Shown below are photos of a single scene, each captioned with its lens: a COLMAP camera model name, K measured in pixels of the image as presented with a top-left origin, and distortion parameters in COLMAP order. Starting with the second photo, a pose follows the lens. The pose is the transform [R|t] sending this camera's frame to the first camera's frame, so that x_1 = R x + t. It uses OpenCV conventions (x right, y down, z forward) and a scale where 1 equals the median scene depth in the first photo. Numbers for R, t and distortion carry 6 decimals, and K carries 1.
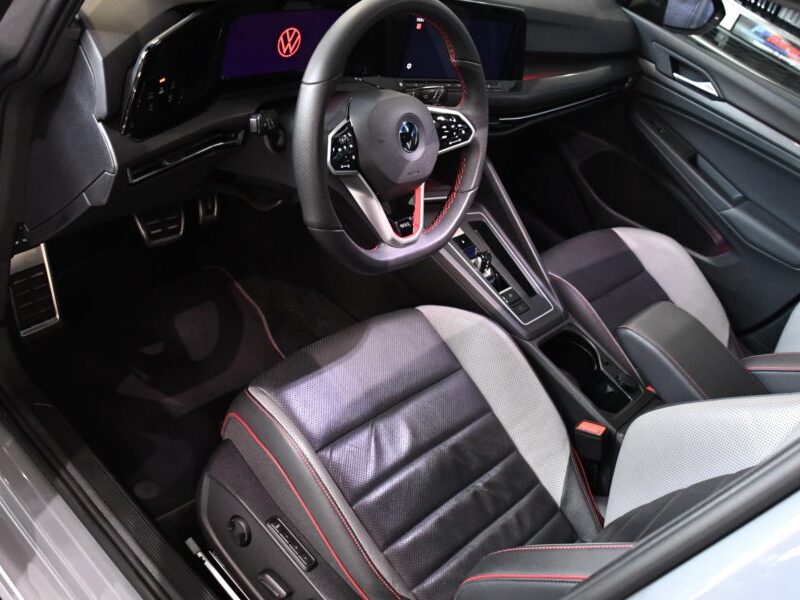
lens RADIAL K [[881.5, 0, 386.6], [0, 881.5, 303.0], [0, 0, 1]] dist [-0.145891, 0.072931]
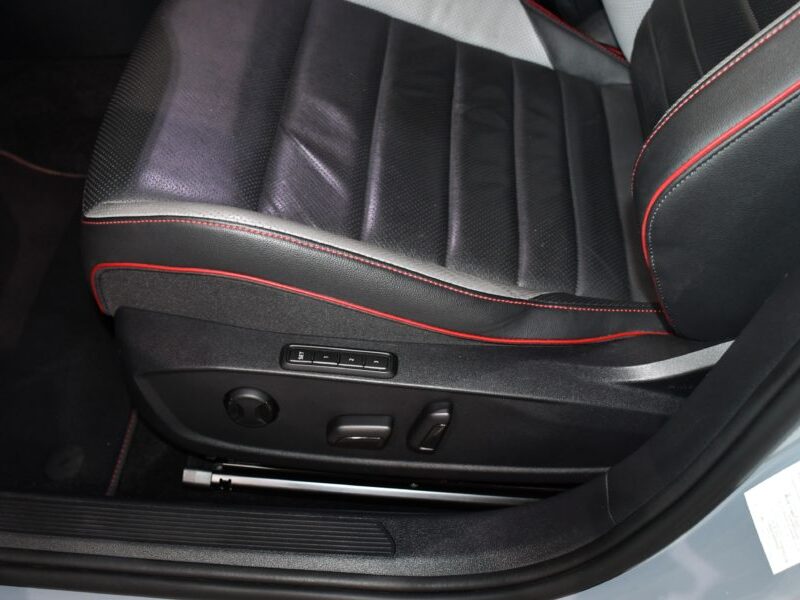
lens RADIAL K [[881.5, 0, 386.6], [0, 881.5, 303.0], [0, 0, 1]] dist [-0.145891, 0.072931]
pose [[0.735628, -0.663605, 0.135936, -0.114931], [0.588727, 0.725598, 0.356242, 0.046849], [-0.335039, -0.182032, 0.924453, 0.369750]]
